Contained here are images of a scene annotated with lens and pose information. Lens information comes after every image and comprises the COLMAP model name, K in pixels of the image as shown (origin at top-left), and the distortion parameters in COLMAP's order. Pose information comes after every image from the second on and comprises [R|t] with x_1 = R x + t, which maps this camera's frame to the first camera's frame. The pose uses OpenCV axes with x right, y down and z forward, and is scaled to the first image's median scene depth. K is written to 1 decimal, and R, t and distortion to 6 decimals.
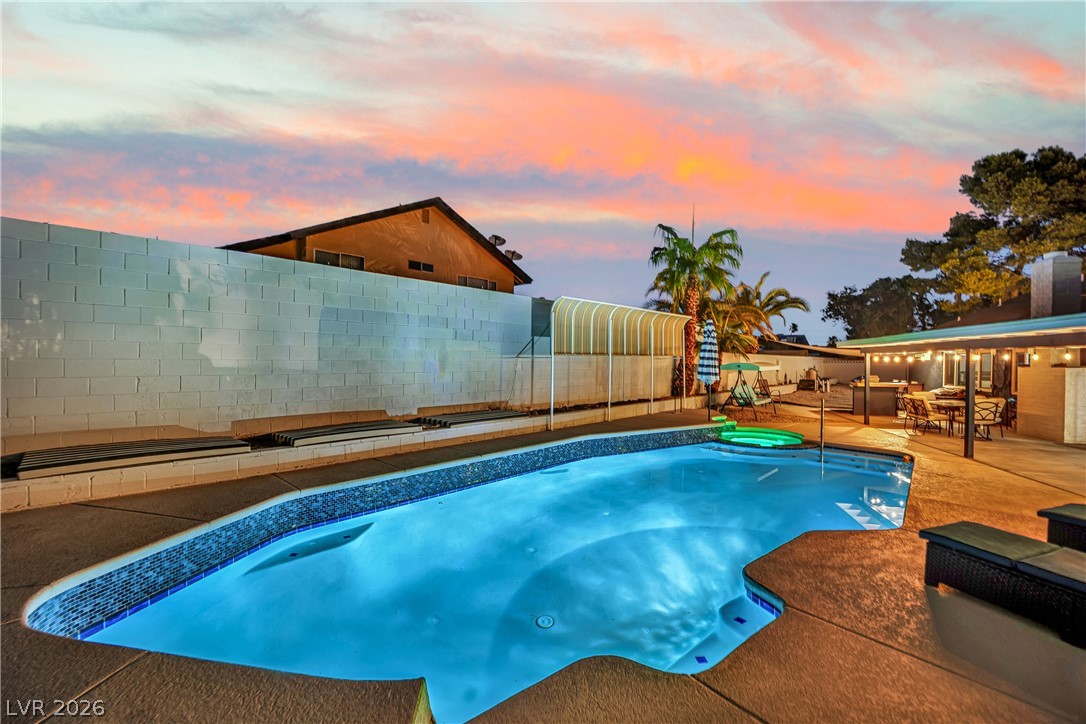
lens RADIAL K [[443.8, 0, 537.6], [0, 443.8, 366.0], [0, 0, 1]] dist [-0.019975, -0.000078]
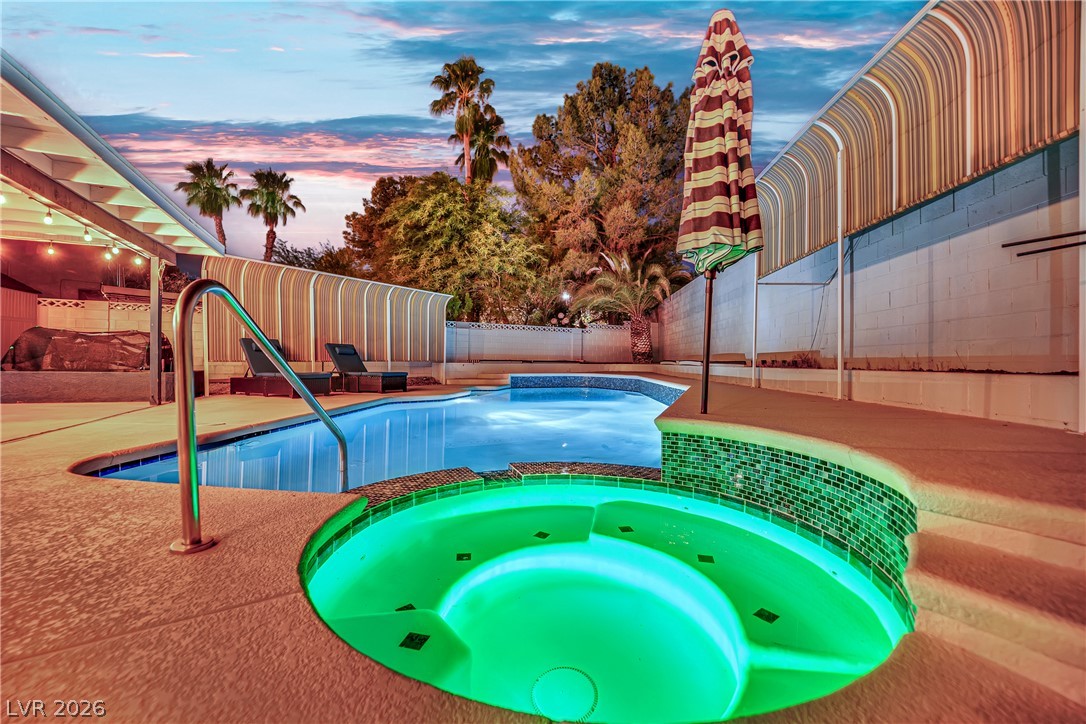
lens RADIAL K [[443.8, 0, 537.6], [0, 443.8, 366.0], [0, 0, 1]] dist [-0.019975, -0.000078]
pose [[-0.777656, -0.010506, -0.628602, 0.623717], [-0.023452, 0.999649, 0.012305, 0.094021], [0.628252, 0.024311, -0.777630, 1.128083]]
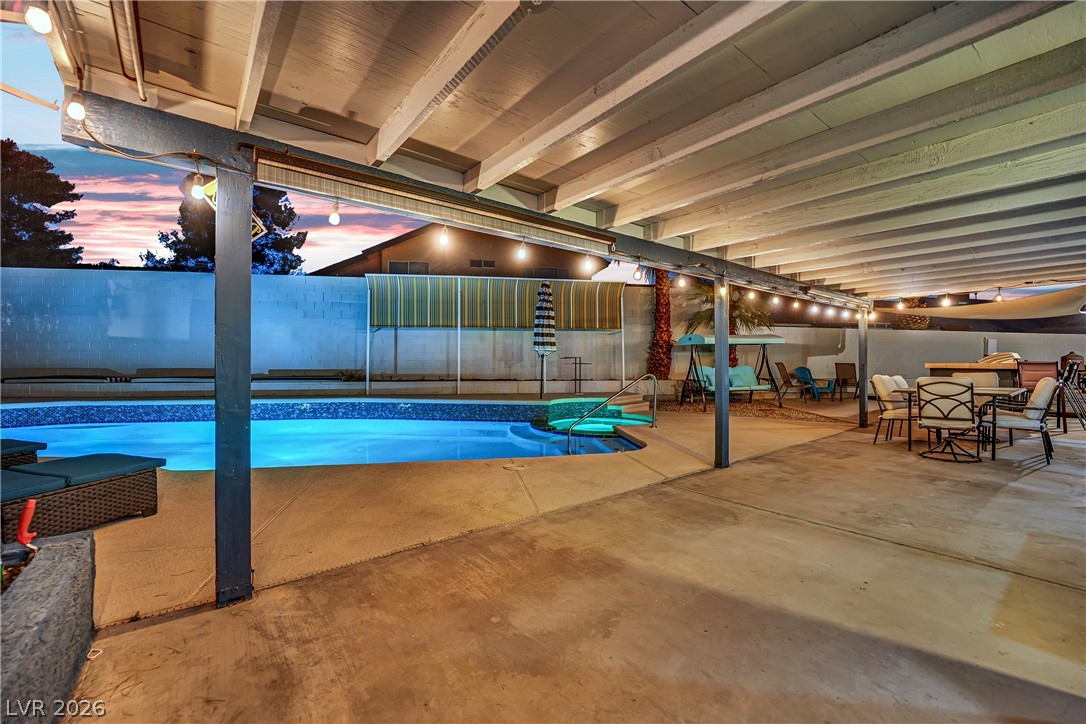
lens RADIAL K [[443.8, 0, 537.6], [0, 443.8, 366.0], [0, 0, 1]] dist [-0.019975, -0.000078]
pose [[0.810701, 0.002578, -0.585455, 0.876094], [-0.002335, 0.999997, 0.001171, 0.059344], [0.585456, 0.000418, 0.810704, 0.292946]]
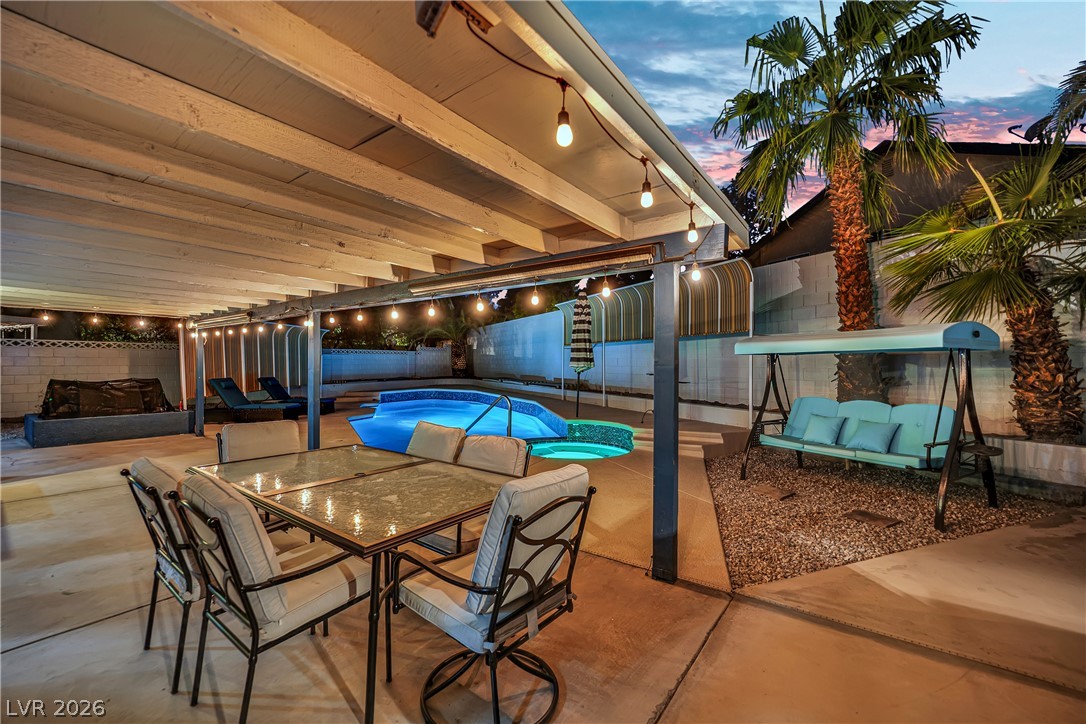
lens RADIAL K [[437.1, 0, 543.0], [0, 437.1, 362.0], [0, 0, 1]] dist [-0.011548, 0.000096]
pose [[-0.336828, -0.011224, -0.941499, 1.158457], [-0.017050, 0.999838, -0.005820, 0.028068], [0.941412, 0.014092, -0.336965, 1.197441]]
